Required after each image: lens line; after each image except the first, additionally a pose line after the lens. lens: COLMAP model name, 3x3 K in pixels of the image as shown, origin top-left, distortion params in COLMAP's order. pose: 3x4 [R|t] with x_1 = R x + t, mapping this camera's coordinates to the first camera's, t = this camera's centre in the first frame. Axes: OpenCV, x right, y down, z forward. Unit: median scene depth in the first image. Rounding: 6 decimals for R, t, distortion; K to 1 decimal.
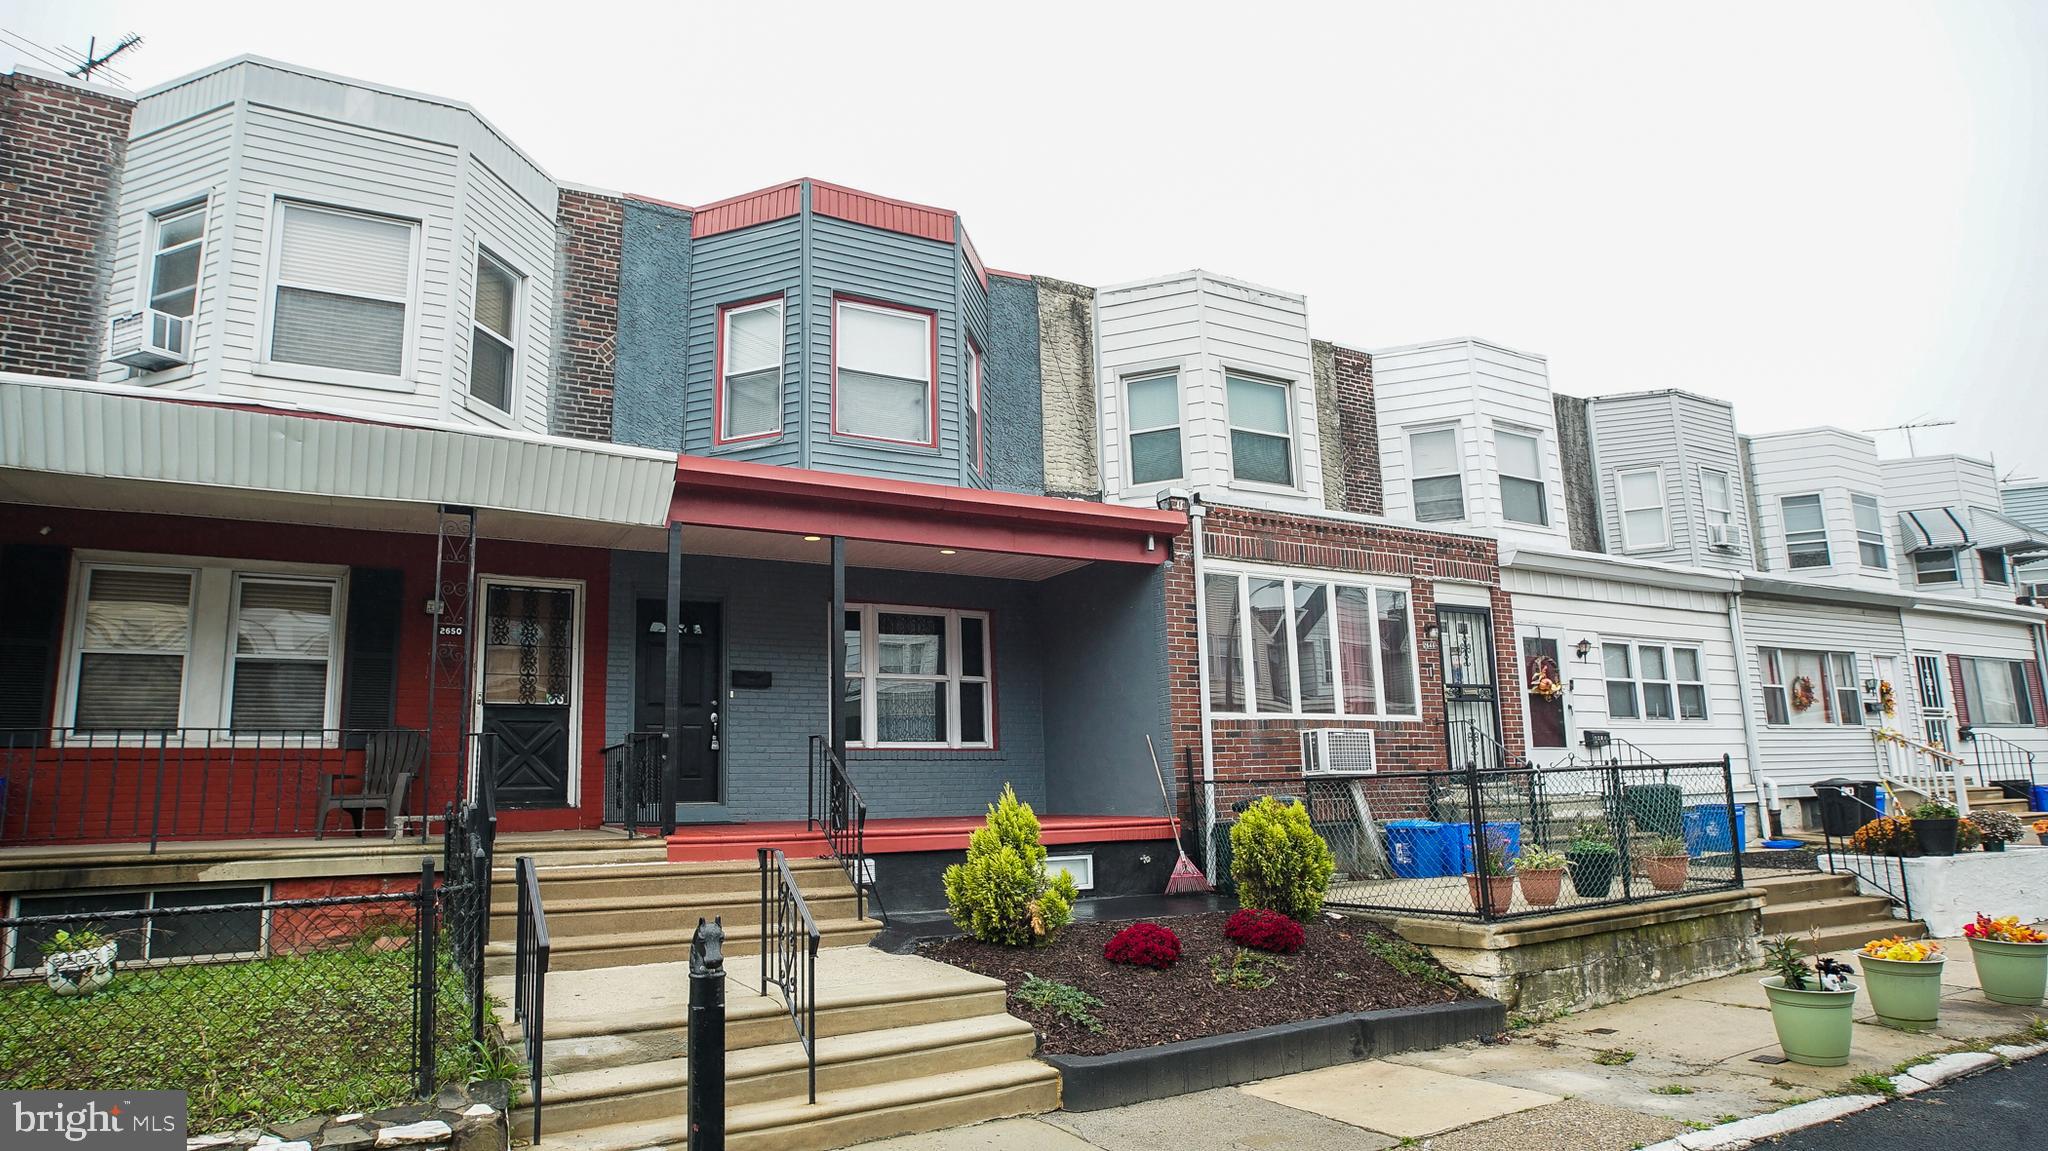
lens RADIAL K [[1172.2, 0, 1024.0], [0, 1172.2, 575.5], [0, 0, 1]] dist [-0.076136, 0.050583]
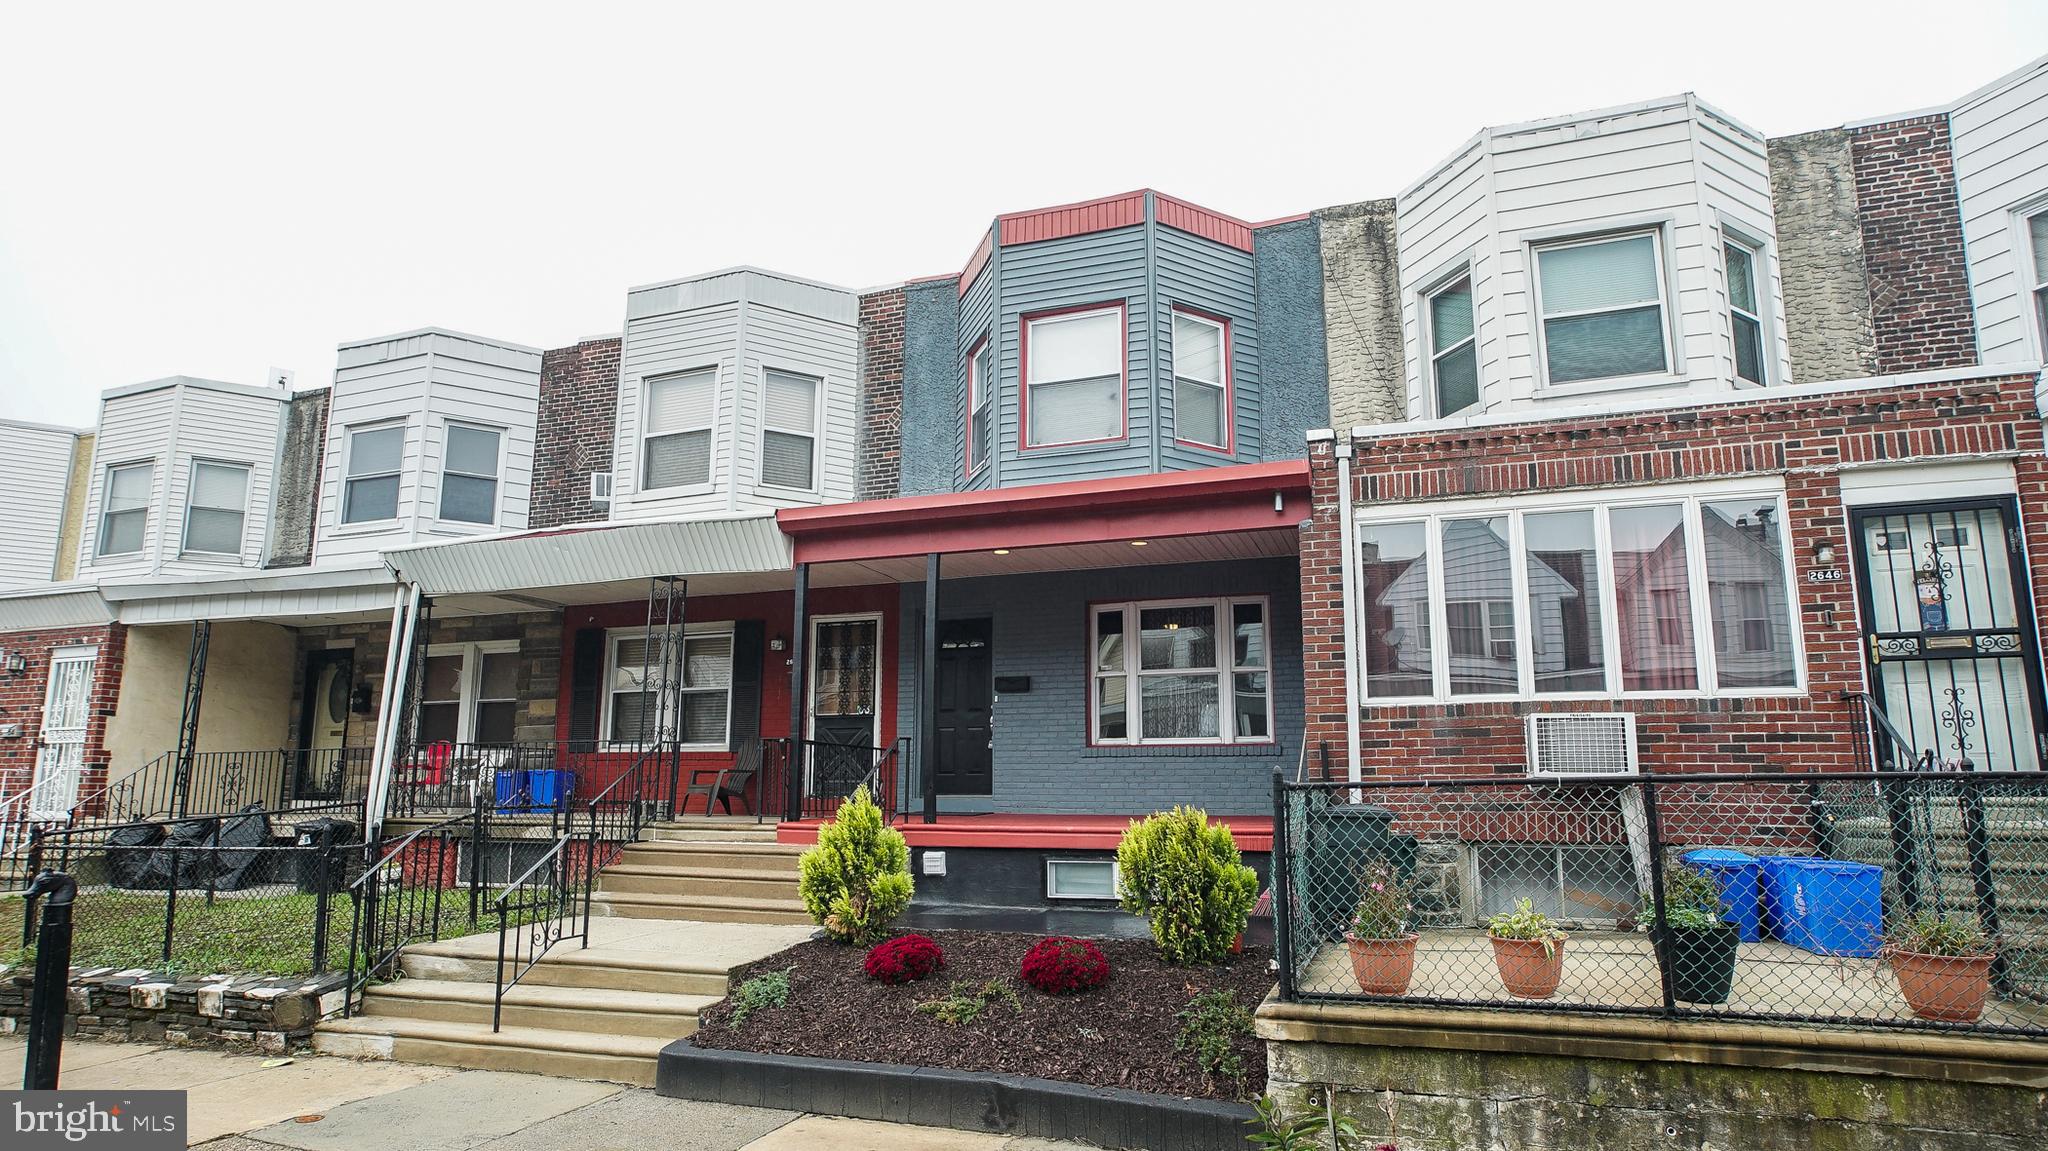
lens RADIAL K [[1110.7, 0, 1023.4], [0, 1110.7, 599.1], [0, 0, 1]] dist [-0.044782, 0.034709]
pose [[0.664769, -0.104088, -0.739762, 0.559986], [0.121366, 0.992138, -0.030535, 0.043090], [0.737124, -0.069483, 0.672175, 0.313067]]
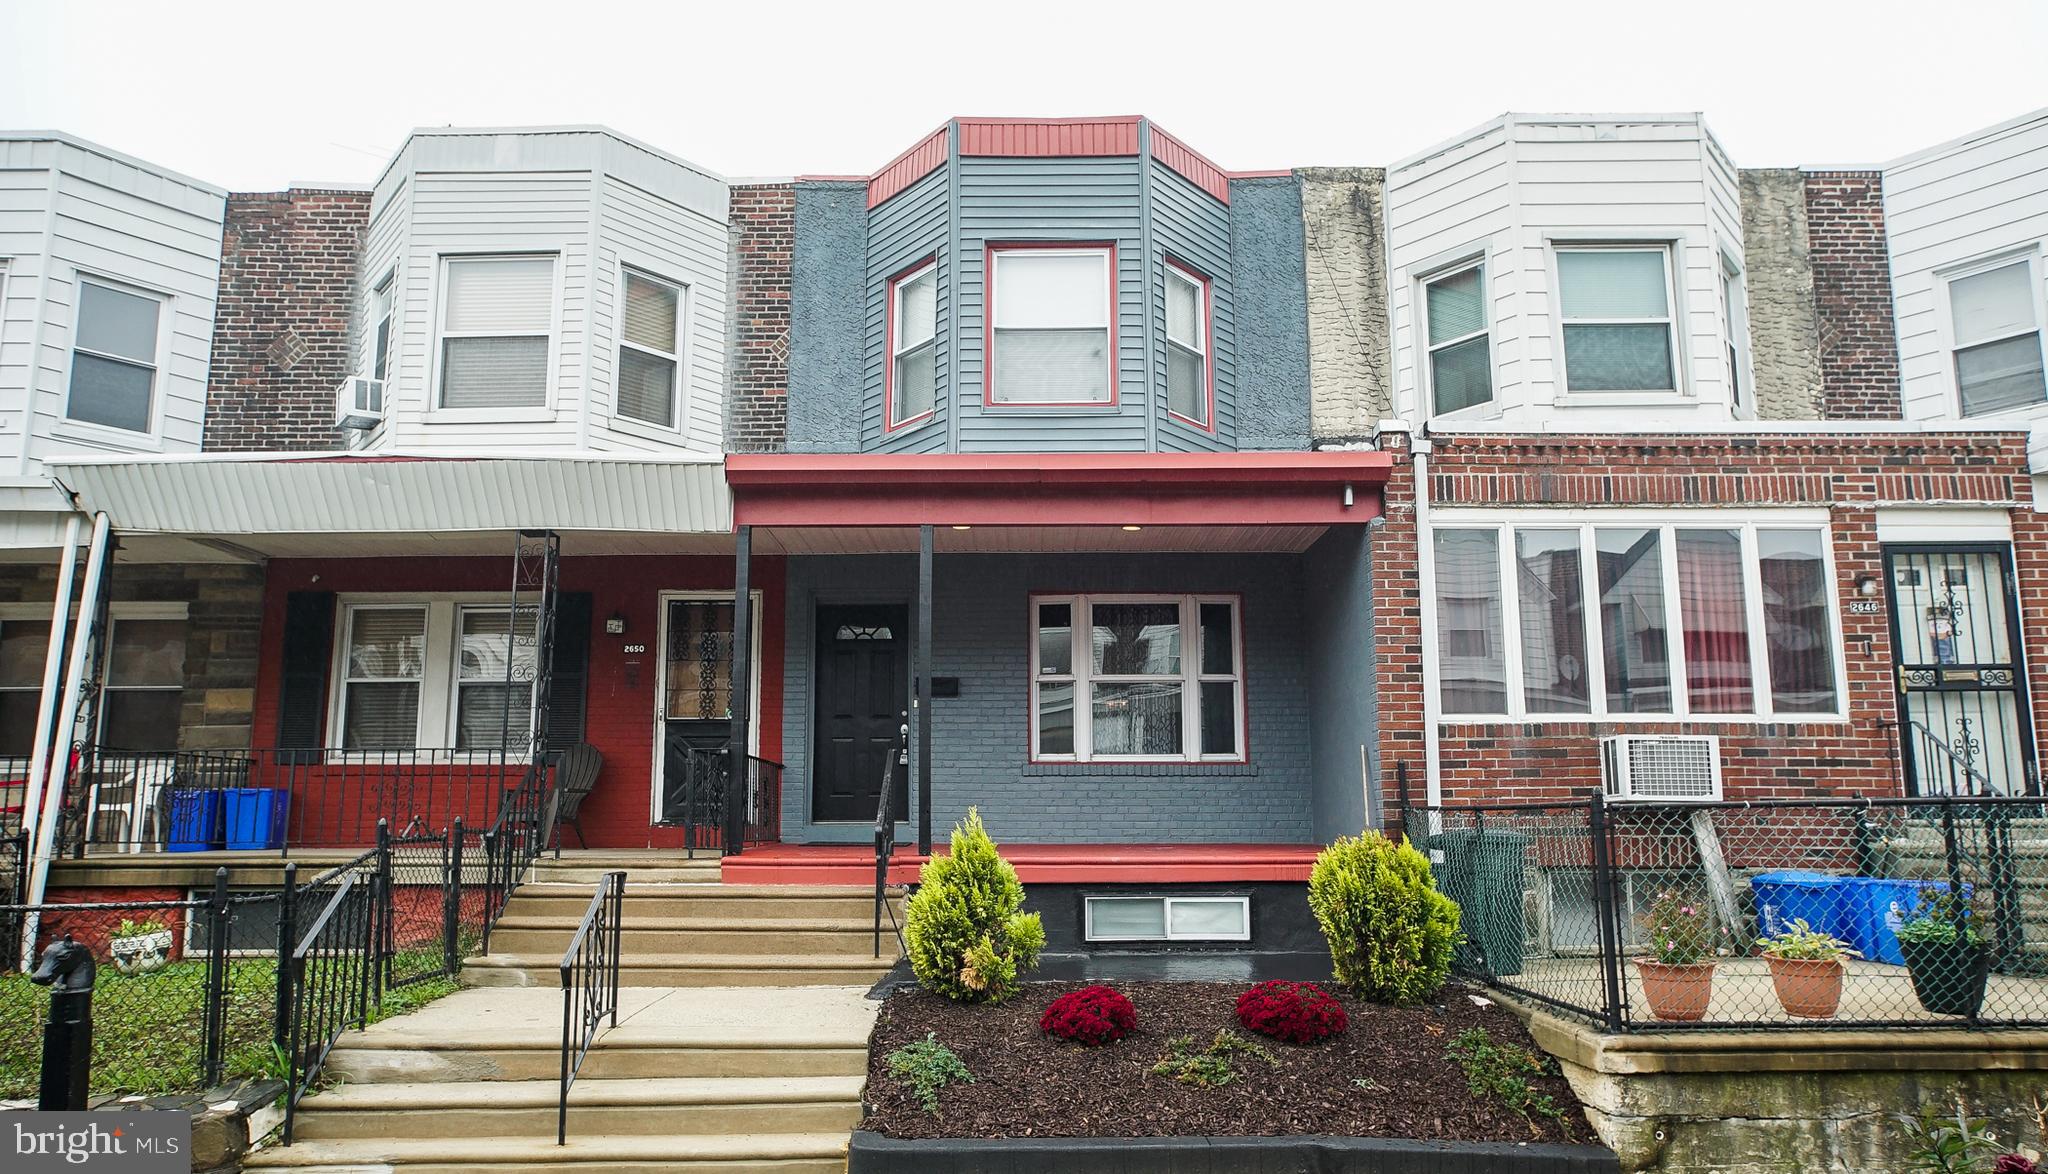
lens RADIAL K [[1352.4, 0, 1019.0], [0, 1352.4, 594.6], [0, 0, 1]] dist [-0.032242, 0.038653]
pose [[0.870938, -0.058805, -0.487861, 0.340837], [0.072435, 0.997332, 0.009099, 0.012848], [0.486024, -0.043263, 0.872874, 0.117730]]
